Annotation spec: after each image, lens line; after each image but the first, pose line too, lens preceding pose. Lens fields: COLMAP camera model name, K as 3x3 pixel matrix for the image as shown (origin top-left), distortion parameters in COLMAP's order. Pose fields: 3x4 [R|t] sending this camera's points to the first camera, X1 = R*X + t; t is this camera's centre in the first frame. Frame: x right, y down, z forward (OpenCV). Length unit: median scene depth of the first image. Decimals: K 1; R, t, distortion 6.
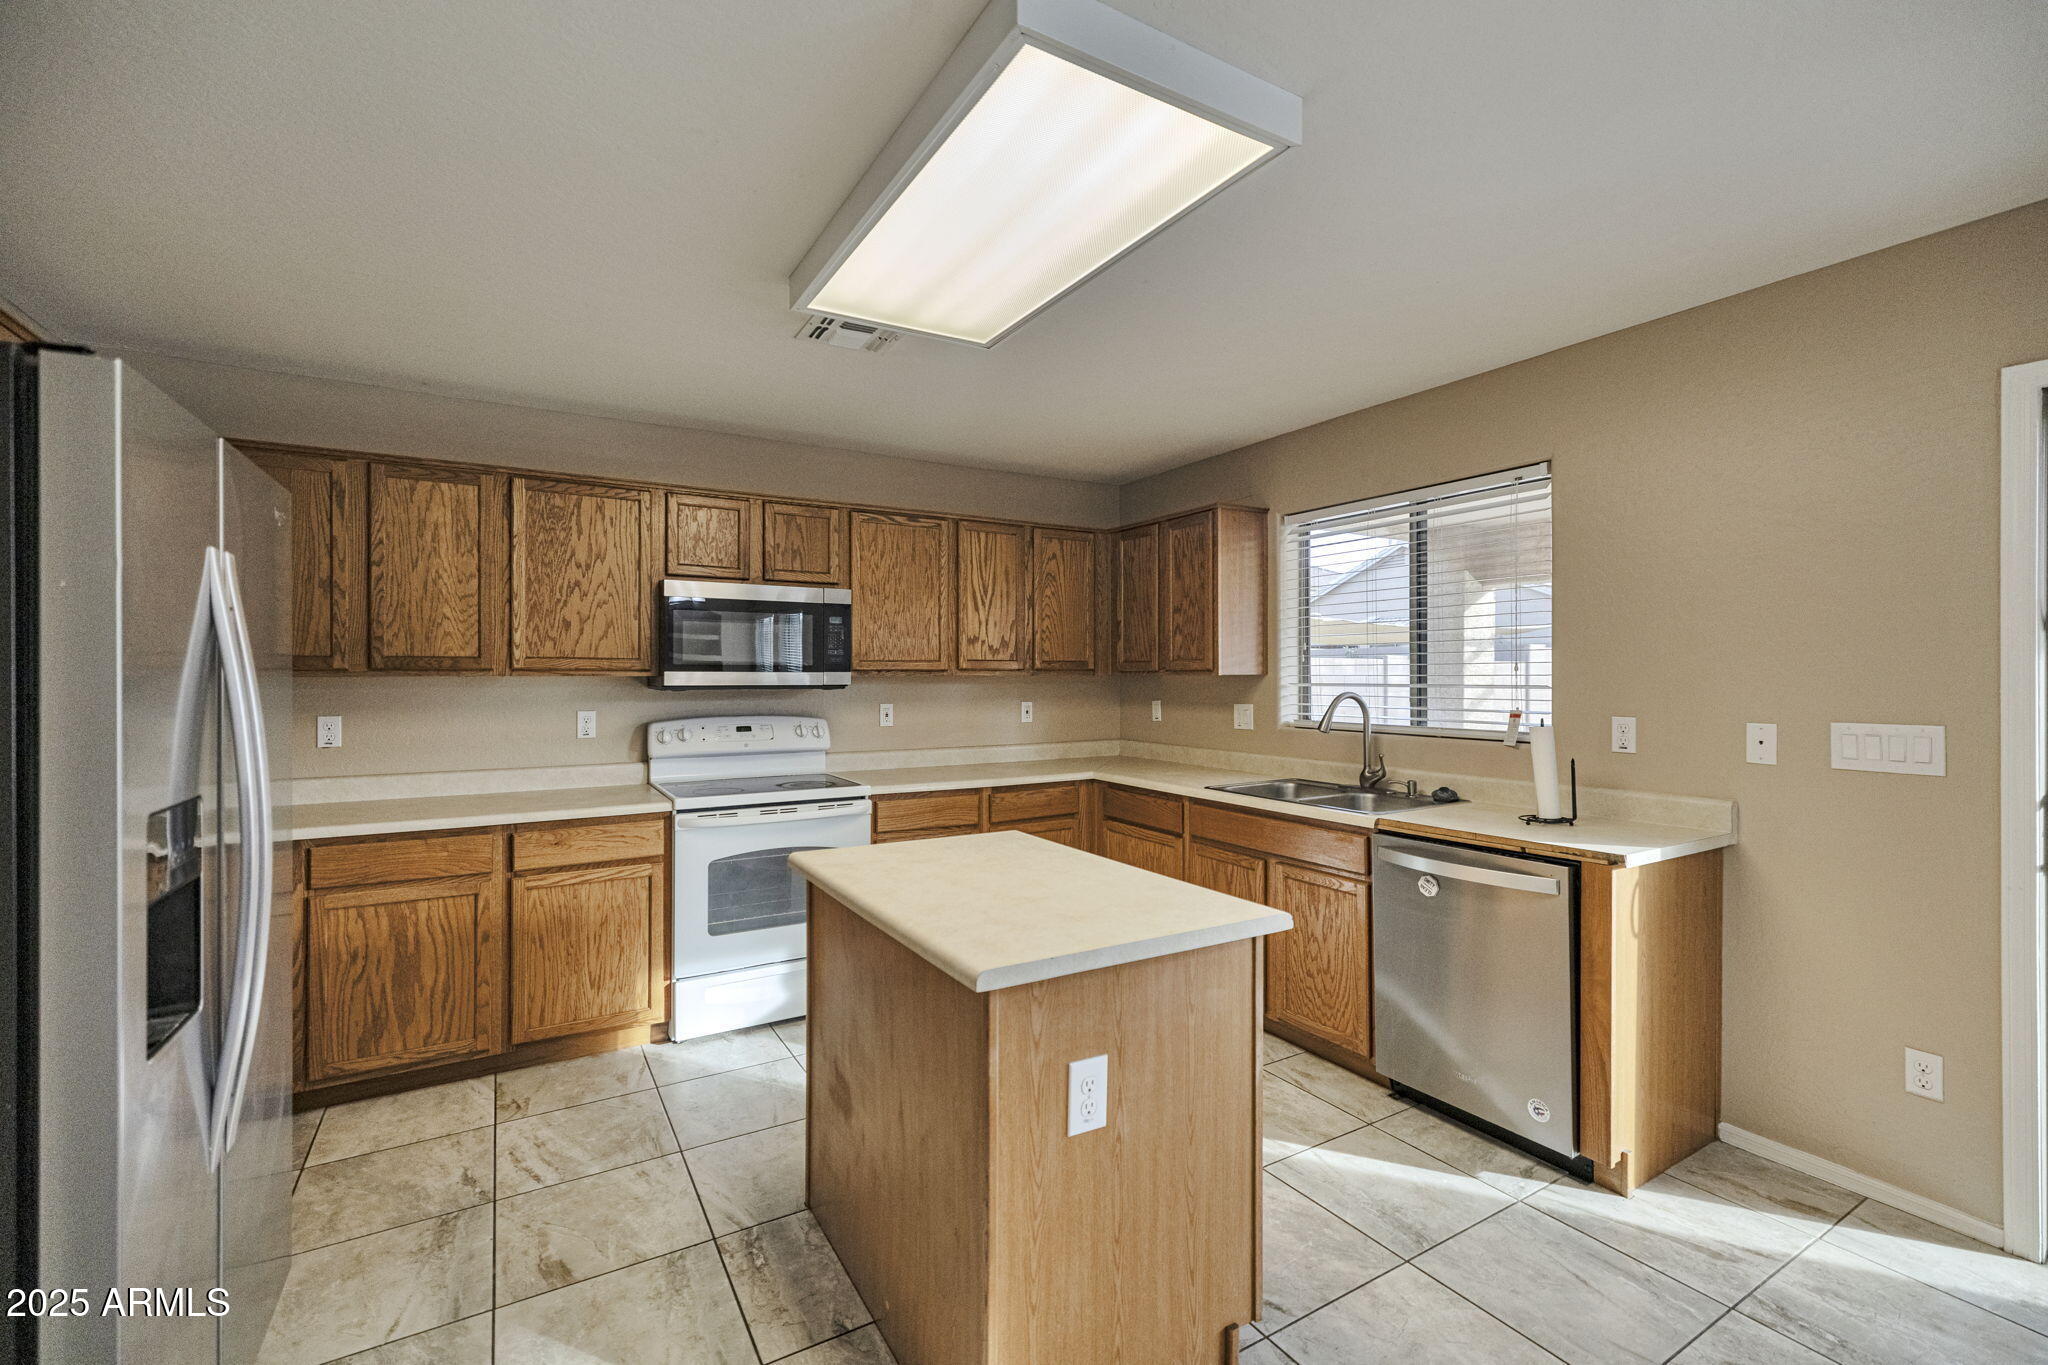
lens RADIAL K [[881.9, 0, 1026.7], [0, 881.9, 674.7], [0, 0, 1]] dist [-0.000847, -0.000067]
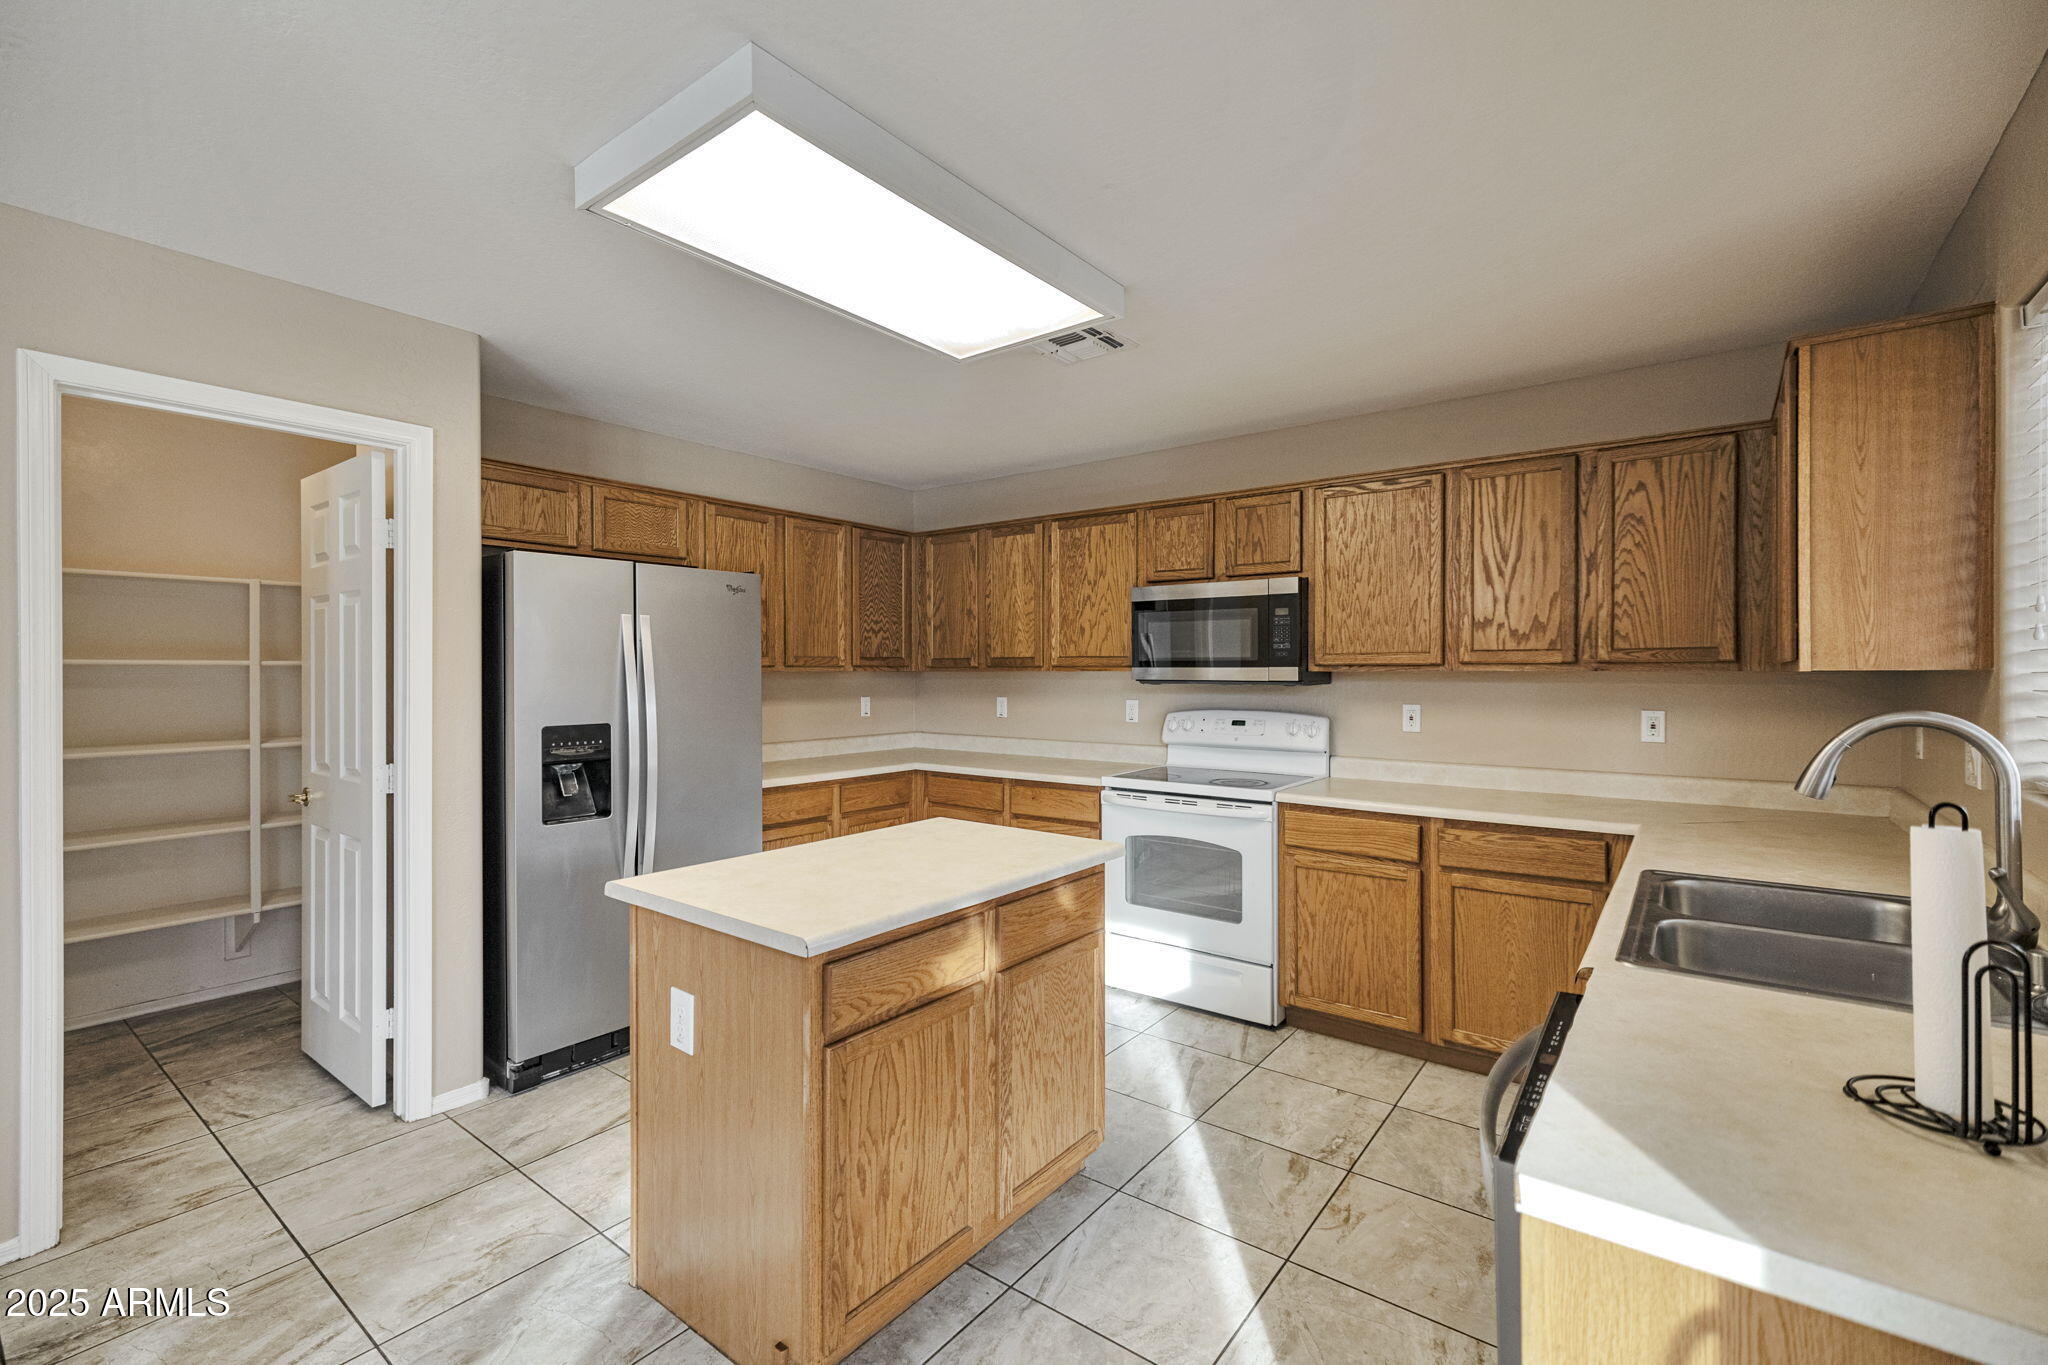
lens RADIAL K [[881.9, 0, 1026.7], [0, 881.9, 674.7], [0, 0, 1]] dist [-0.000847, -0.000067]
pose [[0.371974, 0.004229, -0.928234, 0.550666], [0.000315, 0.999989, 0.004683, 0.000577], [0.928243, -0.002034, 0.371968, 0.402688]]
